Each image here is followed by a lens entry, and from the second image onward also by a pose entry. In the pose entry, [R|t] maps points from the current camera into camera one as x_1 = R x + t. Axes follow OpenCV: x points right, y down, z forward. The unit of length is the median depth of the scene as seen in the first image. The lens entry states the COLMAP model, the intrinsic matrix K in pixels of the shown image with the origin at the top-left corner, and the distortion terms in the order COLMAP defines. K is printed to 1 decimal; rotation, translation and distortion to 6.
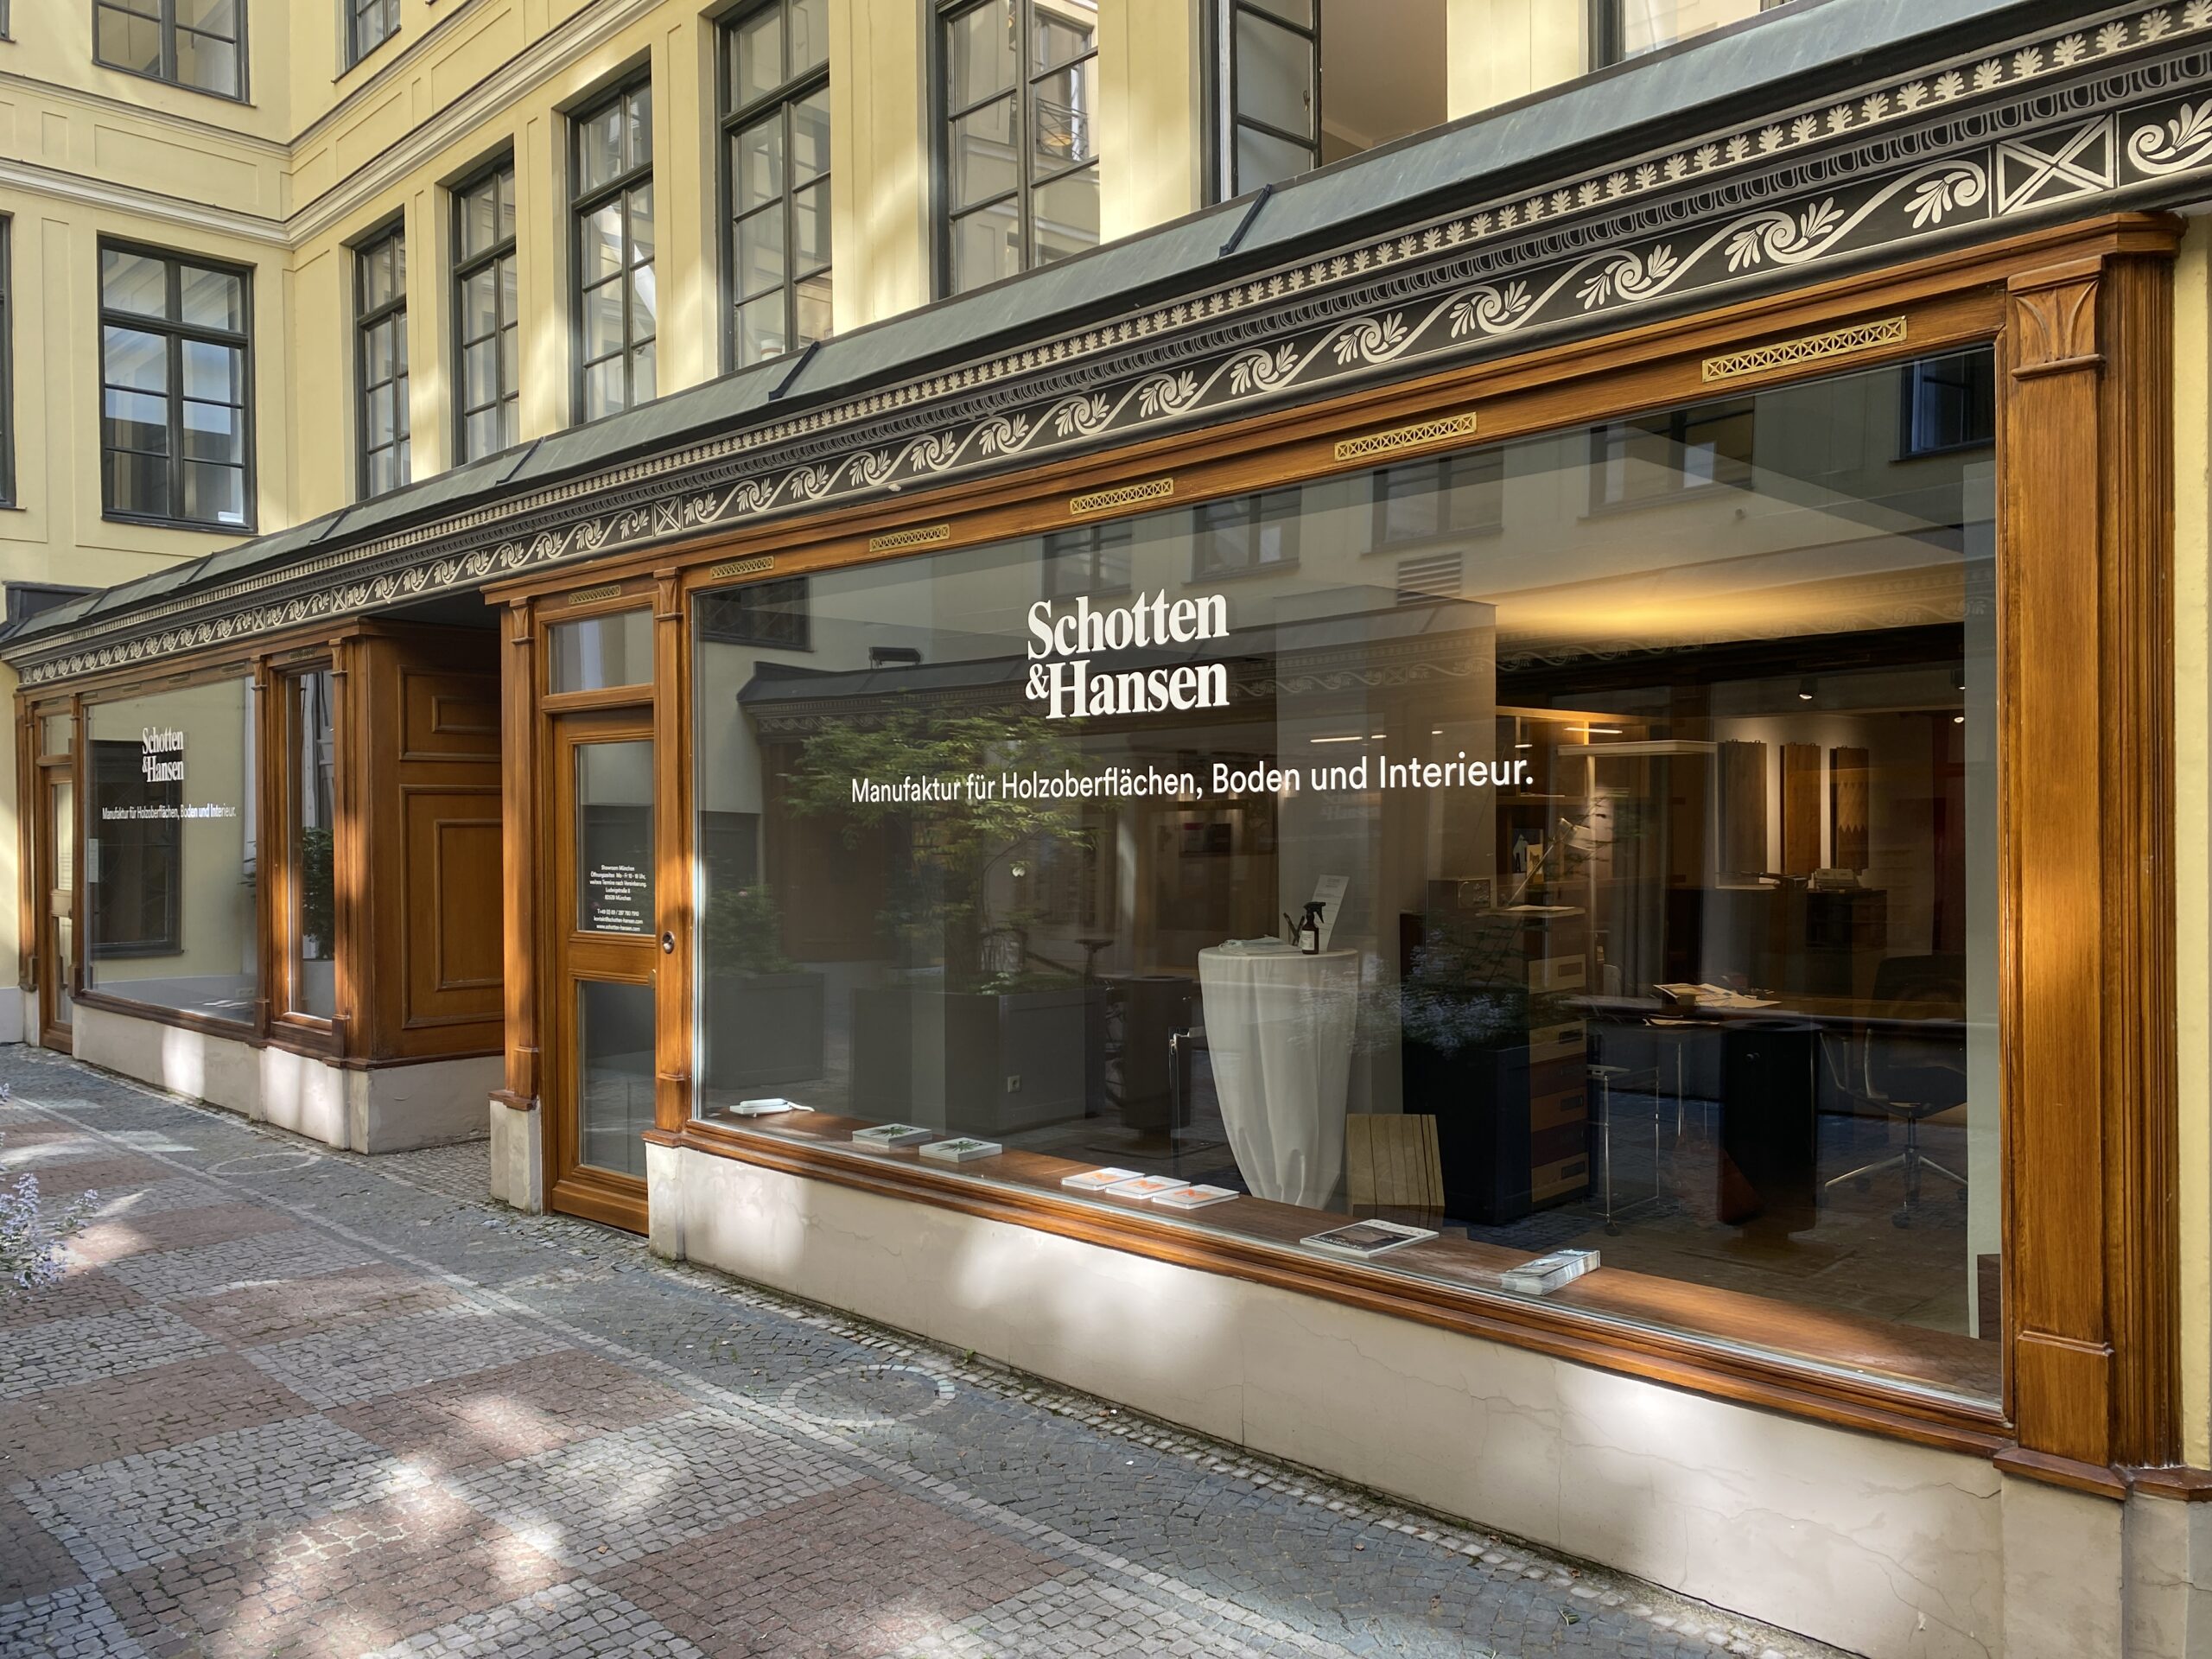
lens RADIAL K [[1705.8, 0, 1107.6], [0, 1705.8, 834.3], [0, 0, 1]] dist [0.055861, -0.040269]
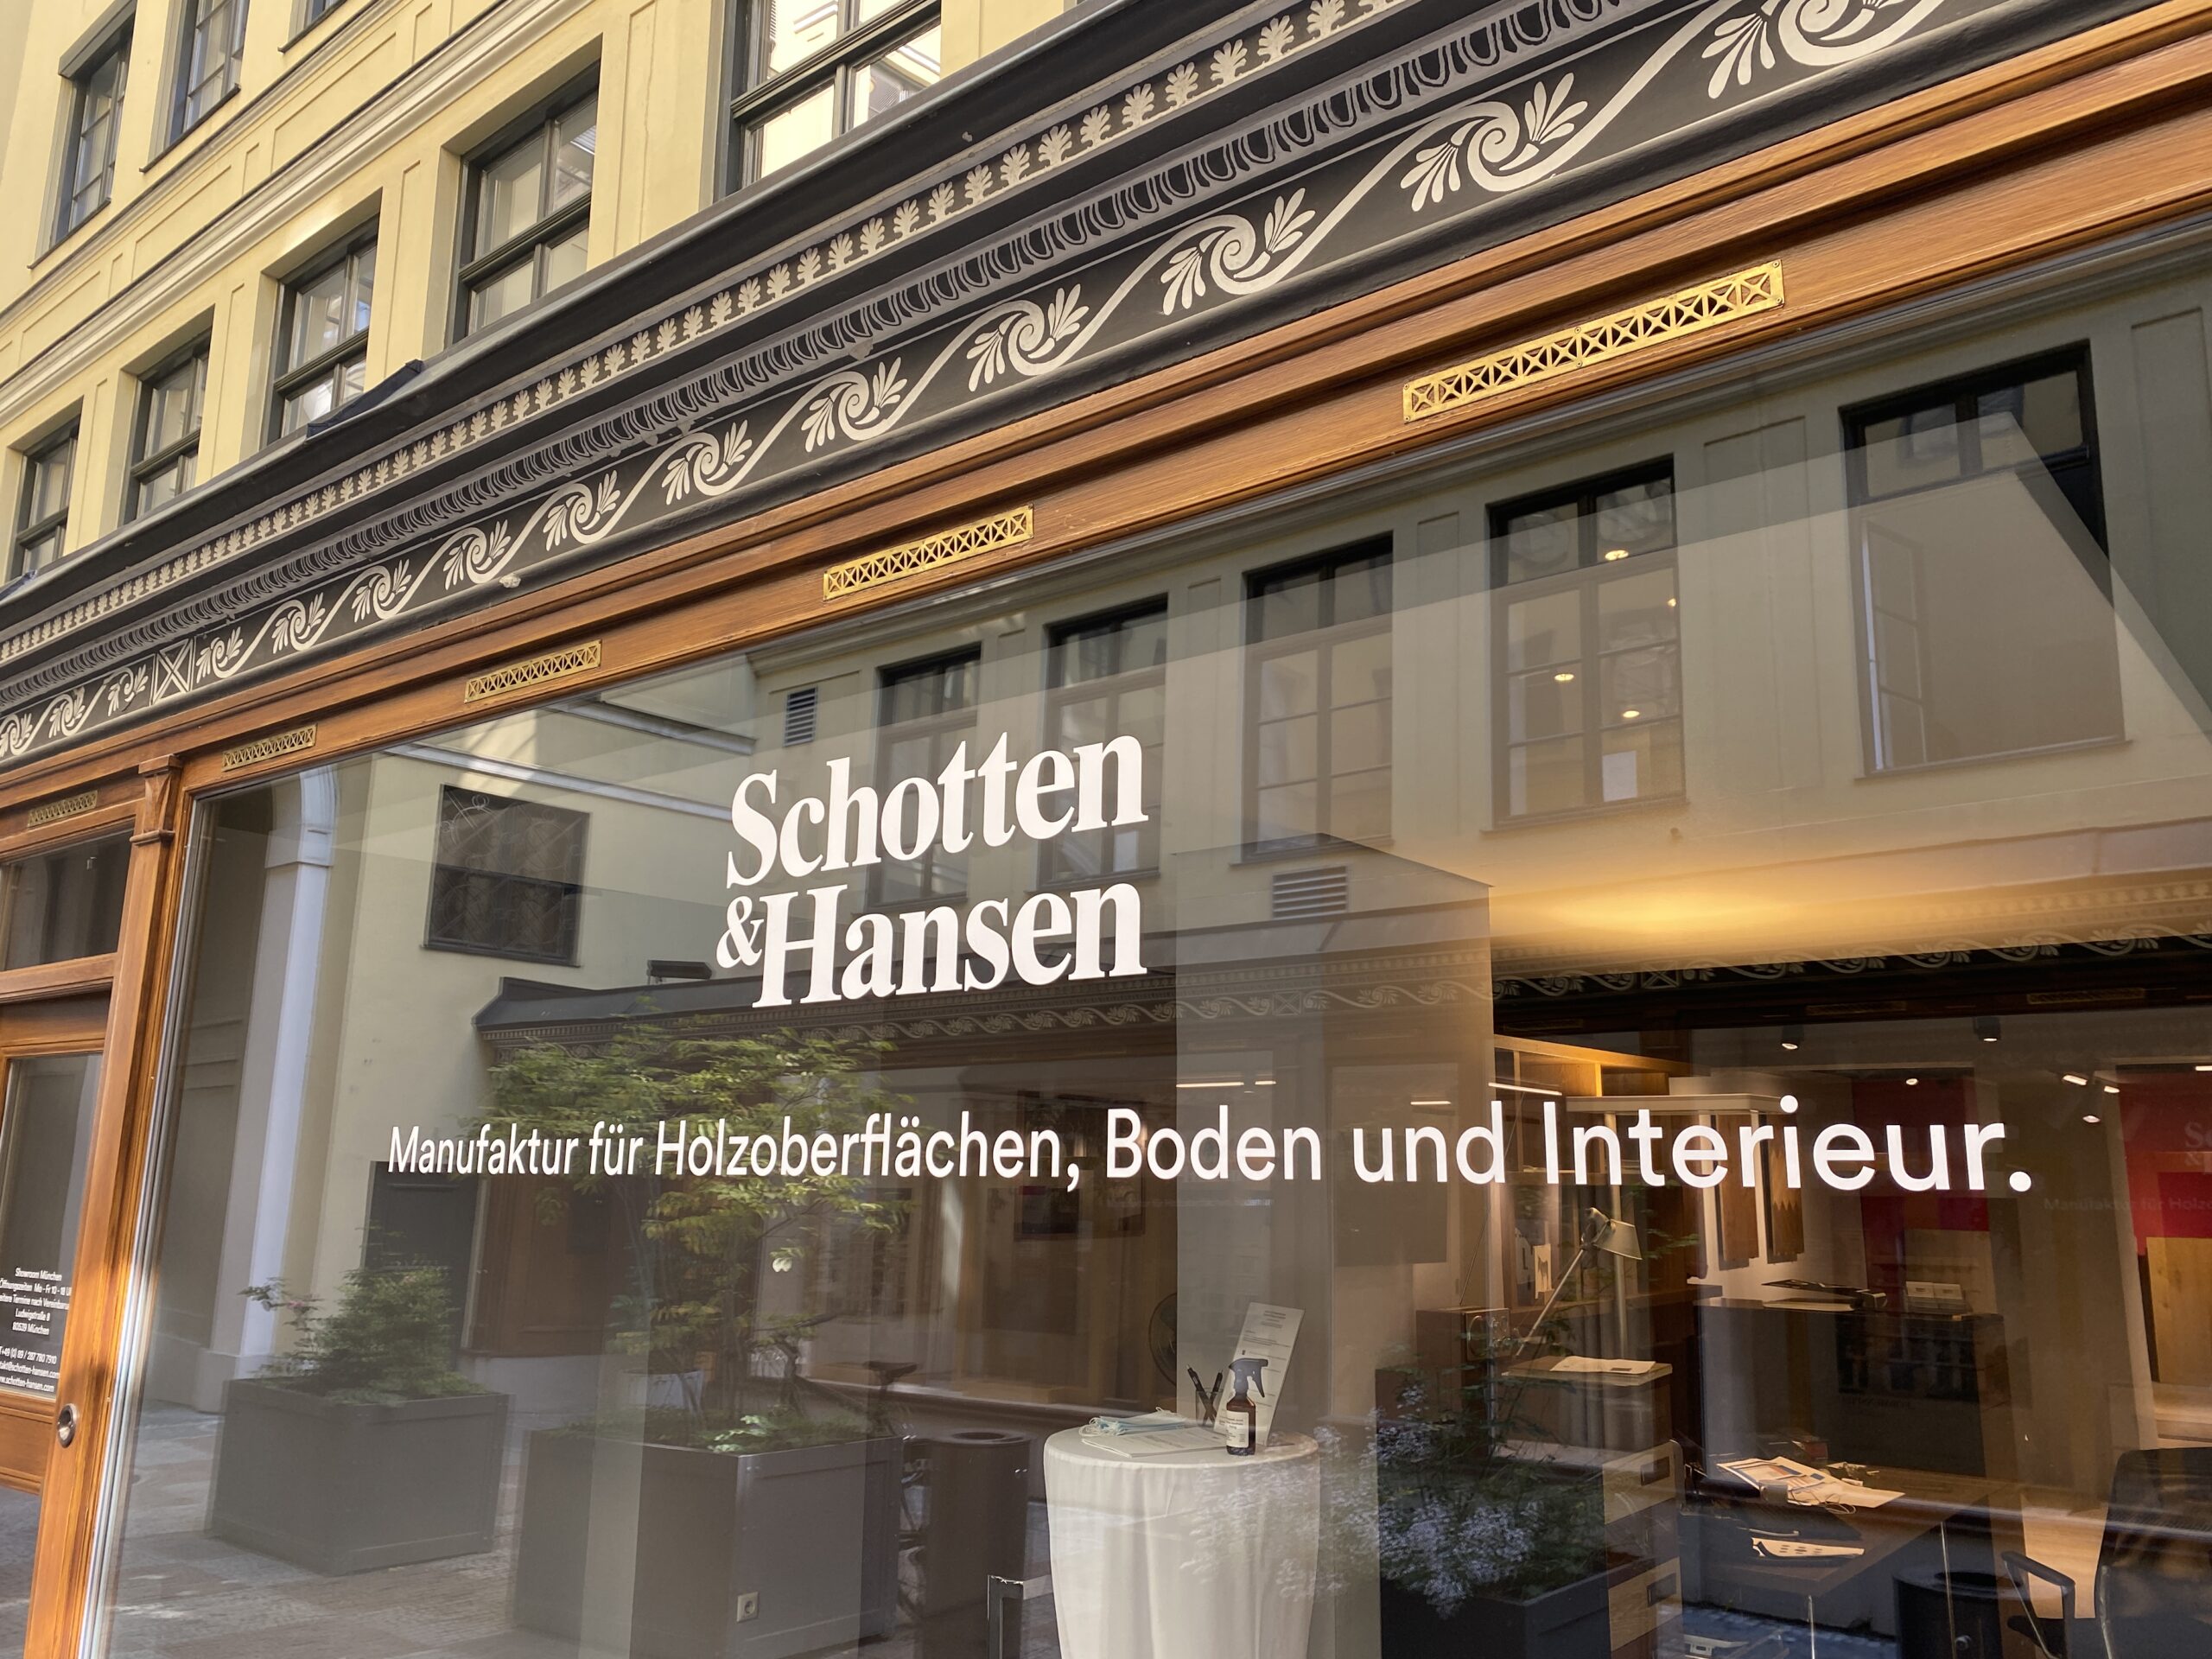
lens RADIAL K [[1705.8, 0, 1109.7], [0, 1705.8, 841.0], [0, 0, 1]] dist [0.055861, -0.040269]
pose [[0.995080, 0.037937, 0.091520, 0.018327], [-0.019161, 0.980032, -0.197913, -0.020370], [-0.097201, 0.195186, 0.975938, 0.512743]]
